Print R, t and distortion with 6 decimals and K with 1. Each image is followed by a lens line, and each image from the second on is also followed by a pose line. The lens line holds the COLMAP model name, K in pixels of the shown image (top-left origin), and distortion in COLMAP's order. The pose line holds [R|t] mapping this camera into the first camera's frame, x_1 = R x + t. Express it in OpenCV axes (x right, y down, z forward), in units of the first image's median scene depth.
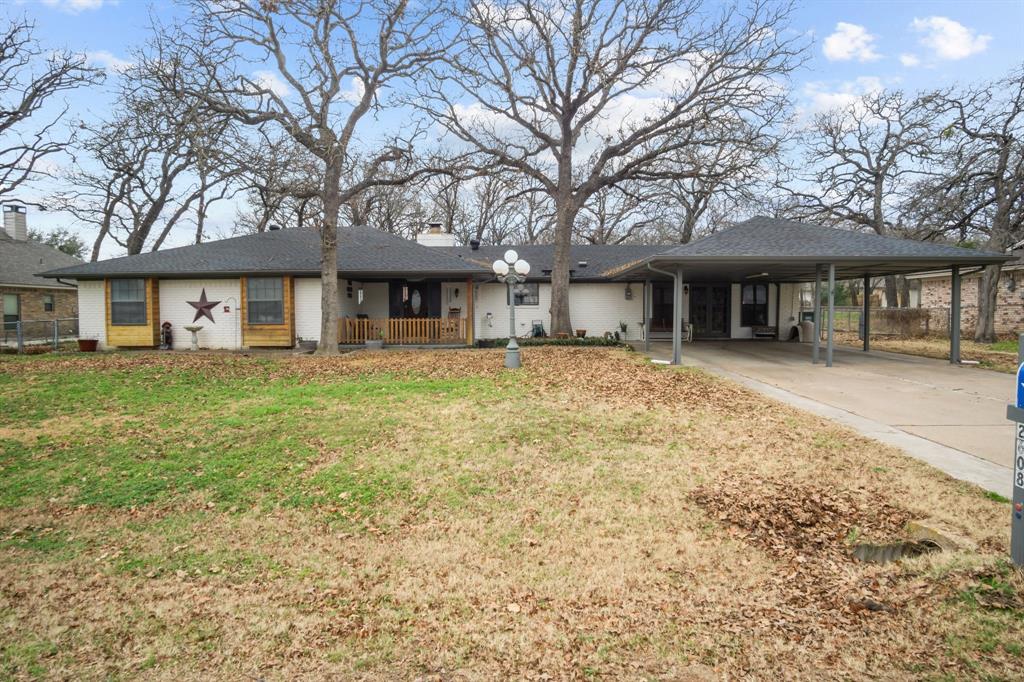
lens RADIAL K [[547.9, 0, 508.8], [0, 547.9, 325.4], [0, 0, 1]] dist [-0.023577, 0.002588]
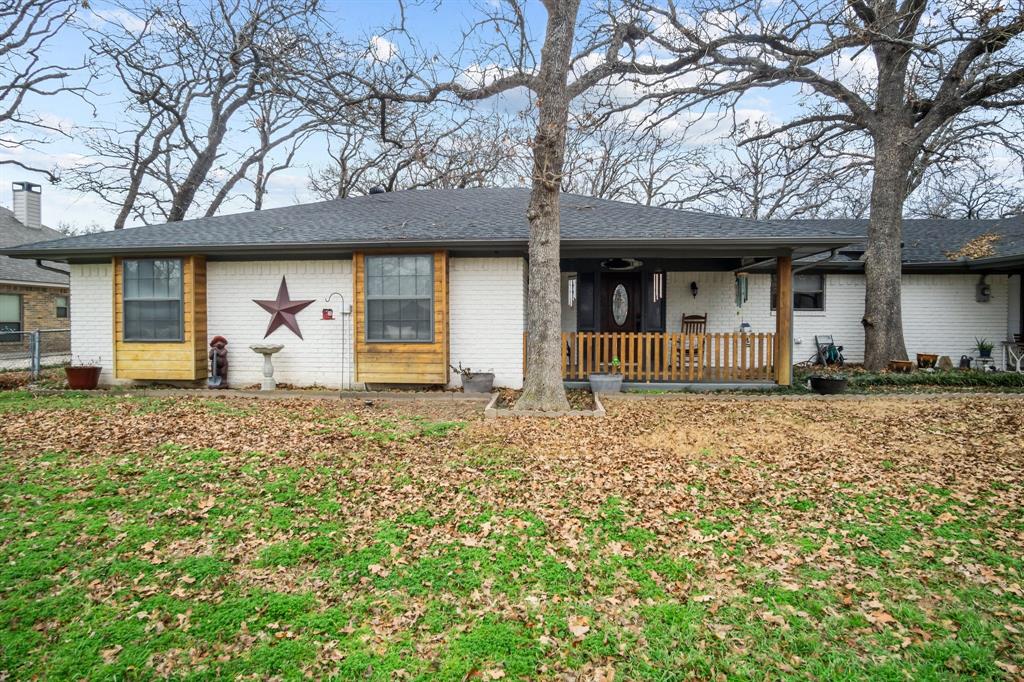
lens RADIAL K [[547.9, 0, 508.8], [0, 547.9, 325.4], [0, 0, 1]] dist [-0.023577, 0.002588]
pose [[0.998393, 0.005671, -0.056389, -0.300595], [-0.006678, 0.999821, -0.017687, -0.009819], [0.056278, 0.018035, 0.998252, 0.457638]]
